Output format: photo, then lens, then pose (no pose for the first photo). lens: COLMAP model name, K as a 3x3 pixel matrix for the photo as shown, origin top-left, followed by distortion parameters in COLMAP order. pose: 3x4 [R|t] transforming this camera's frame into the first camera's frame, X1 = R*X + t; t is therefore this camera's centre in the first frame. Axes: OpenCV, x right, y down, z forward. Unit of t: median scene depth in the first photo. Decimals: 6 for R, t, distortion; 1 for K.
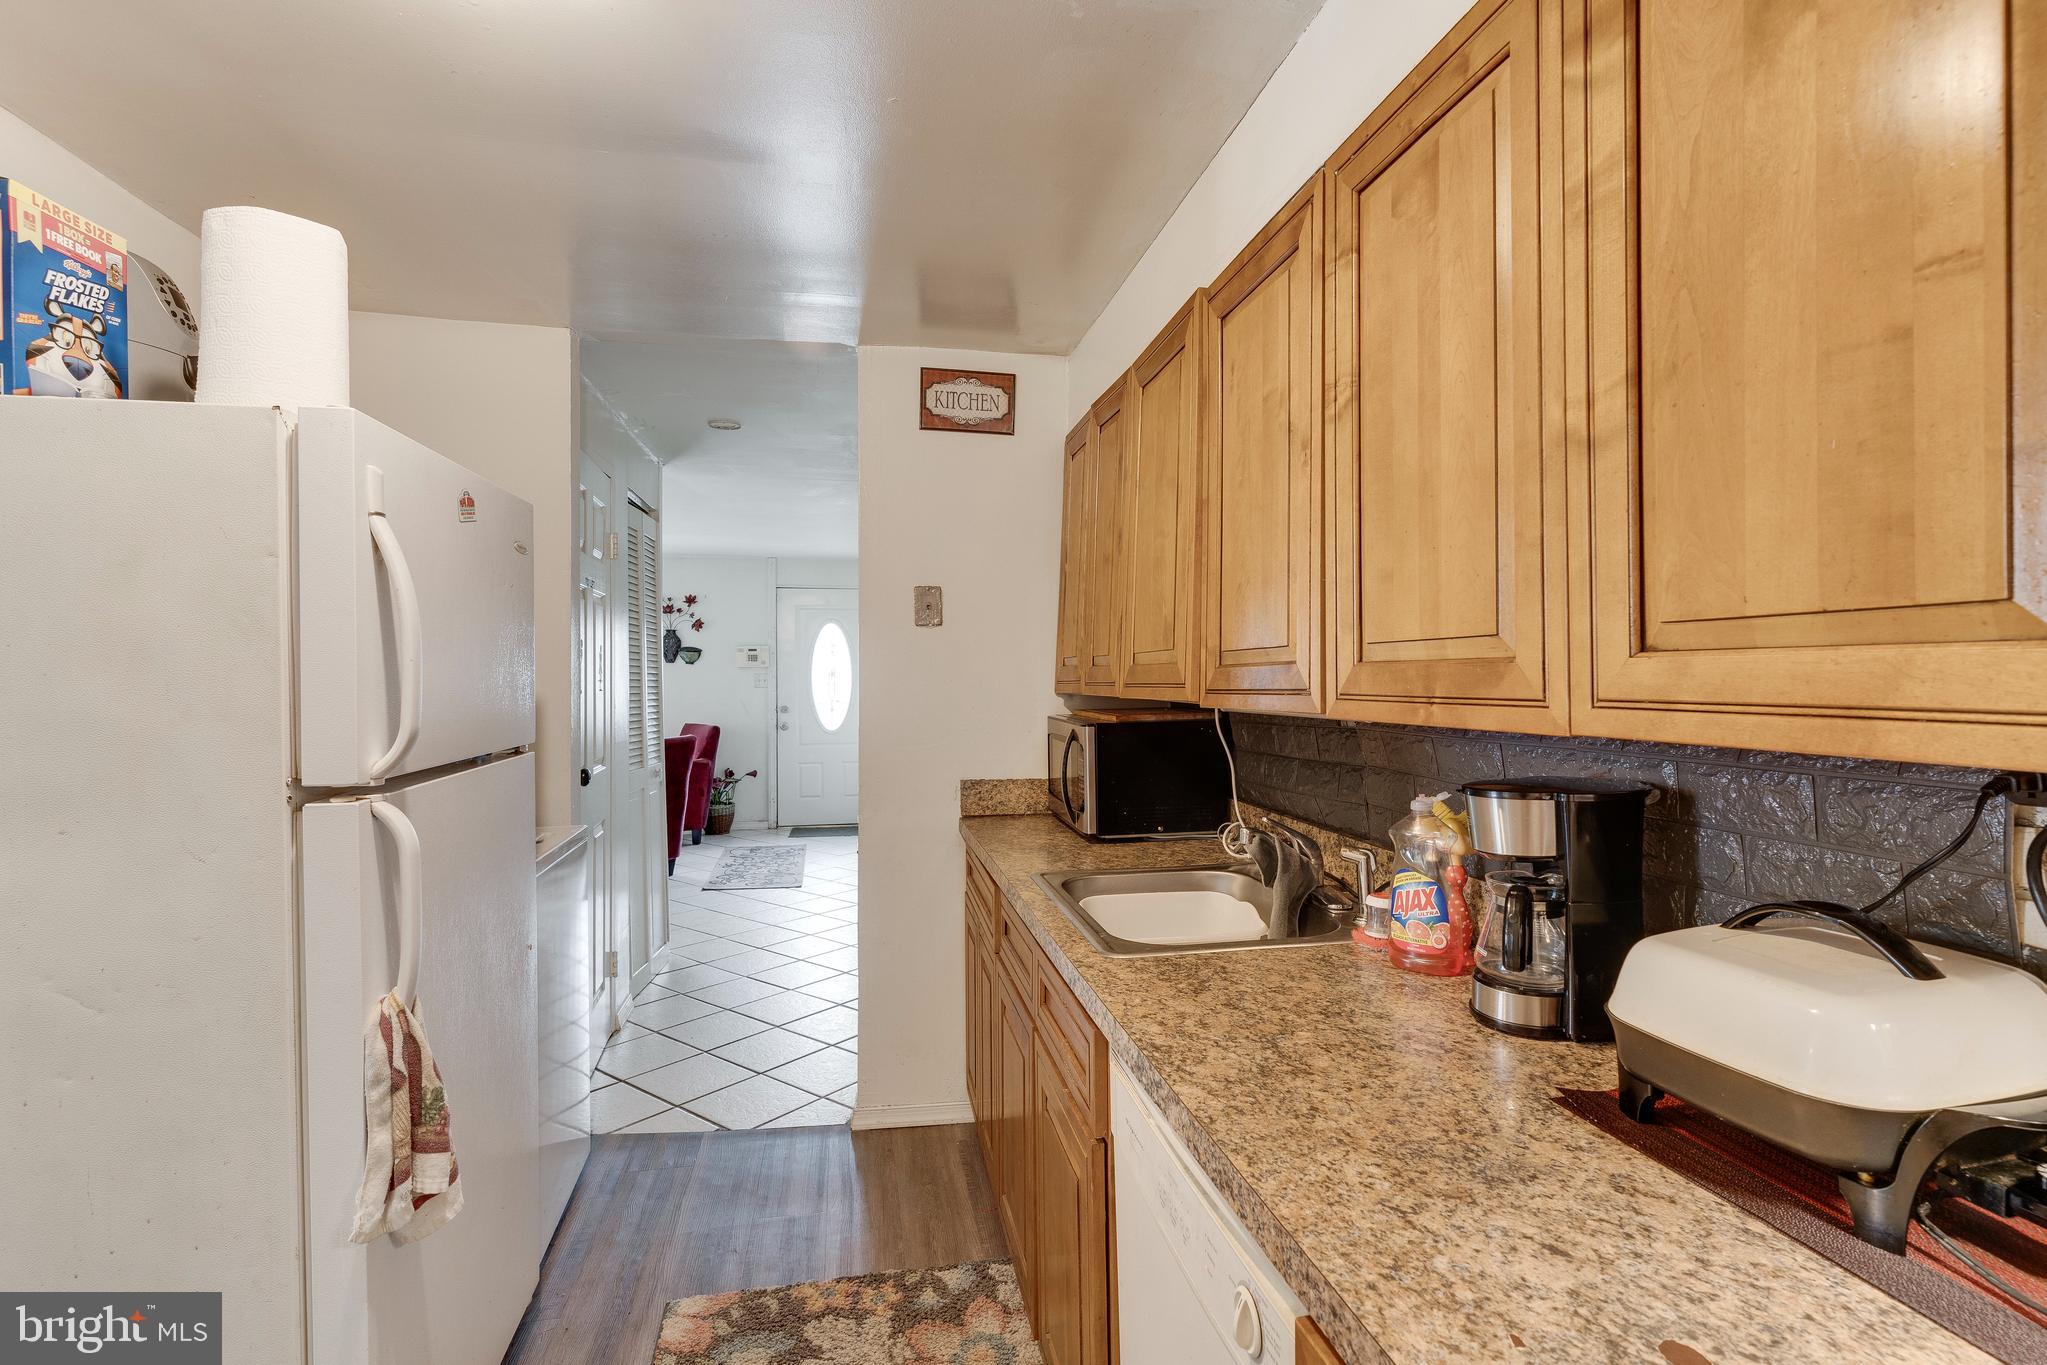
lens RADIAL K [[1008.1, 0, 1025.1], [0, 1008.1, 681.3], [0, 0, 1]] dist [0.001765, -0.000255]
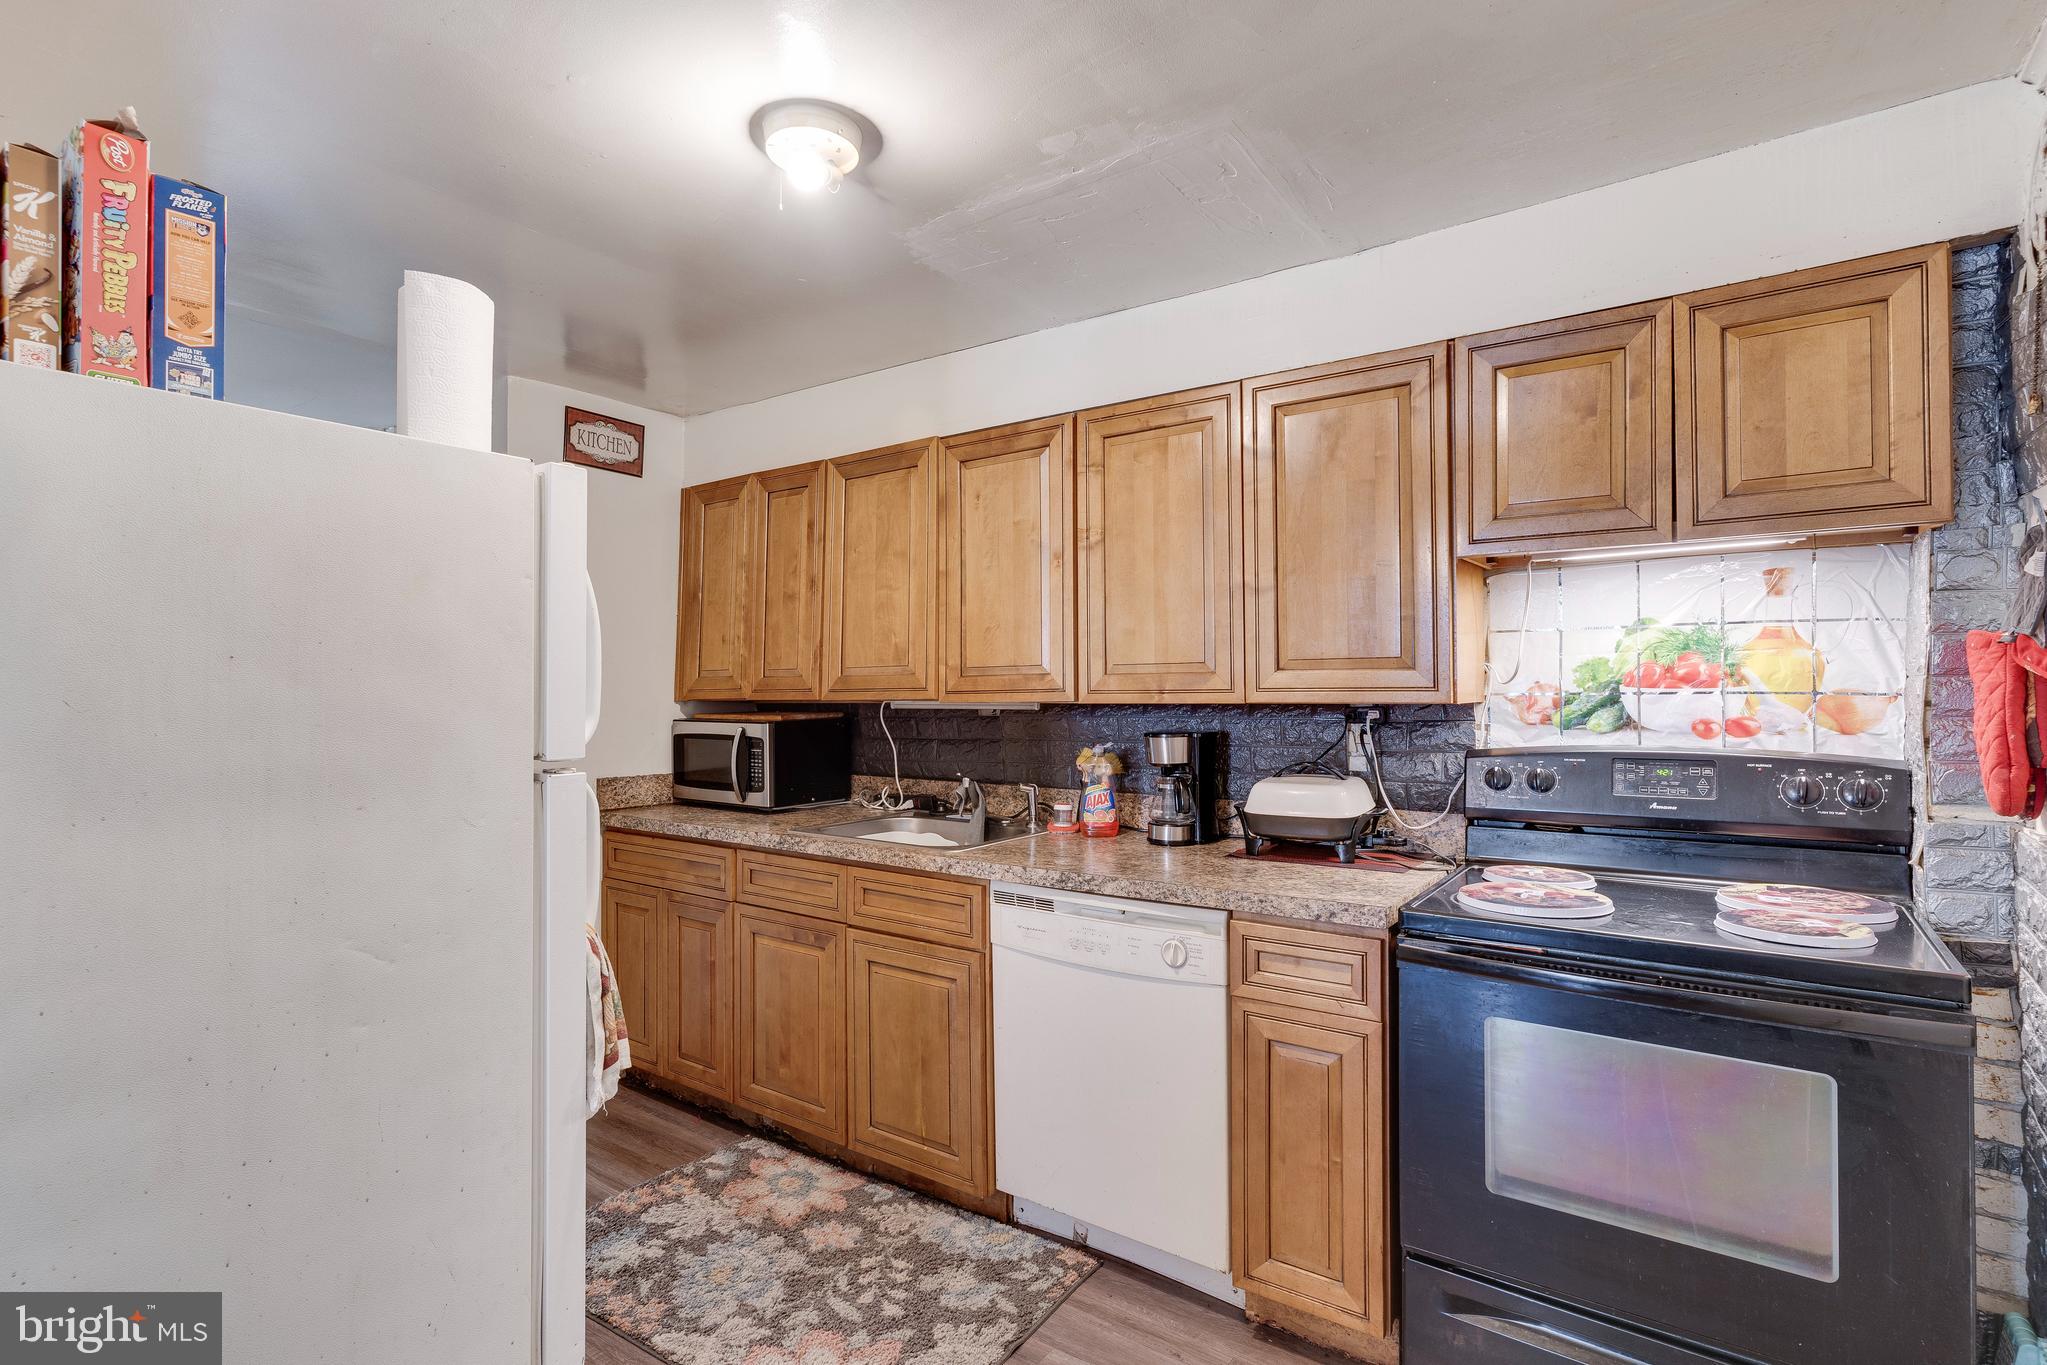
lens RADIAL K [[1008.1, 0, 1025.1], [0, 1008.1, 681.3], [0, 0, 1]] dist [0.001765, -0.000255]
pose [[0.727825, 0.007752, 0.685719, -1.001255], [0.005743, 0.999832, -0.017399, 0.025379], [-0.685739, 0.016601, 0.727658, -0.291004]]
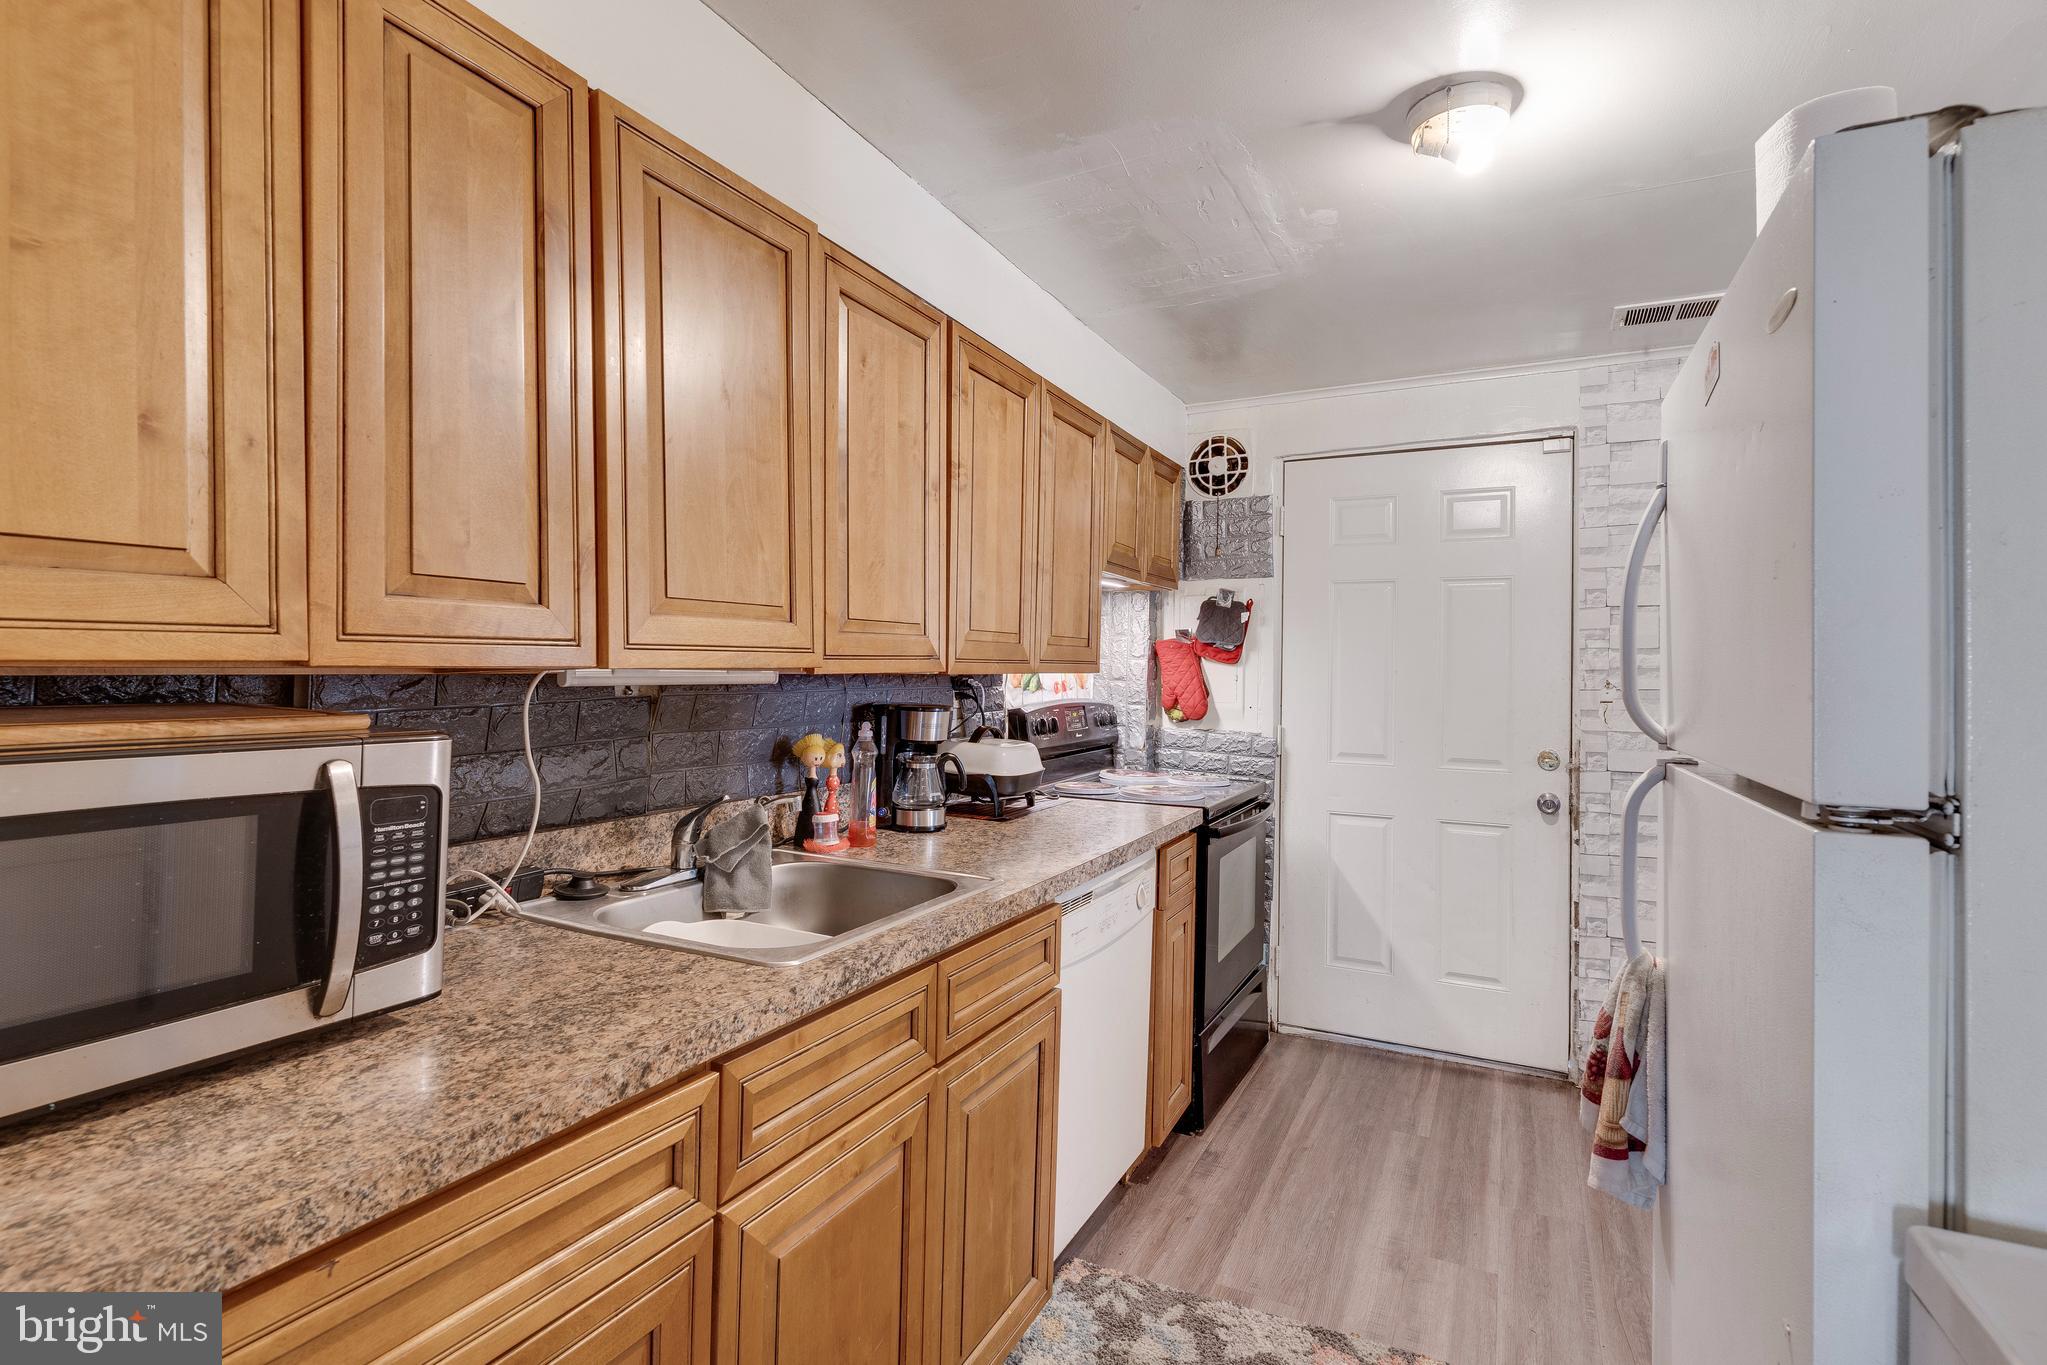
lens RADIAL K [[984.6, 0, 1026.7], [0, 984.6, 653.5], [0, 0, 1]] dist [-0.000540, -0.000129]
pose [[-0.795356, -0.001469, 0.606140, -0.673009], [-0.010050, 0.999892, -0.010764, 0.018389], [-0.606059, -0.014653, -0.795285, 1.965090]]
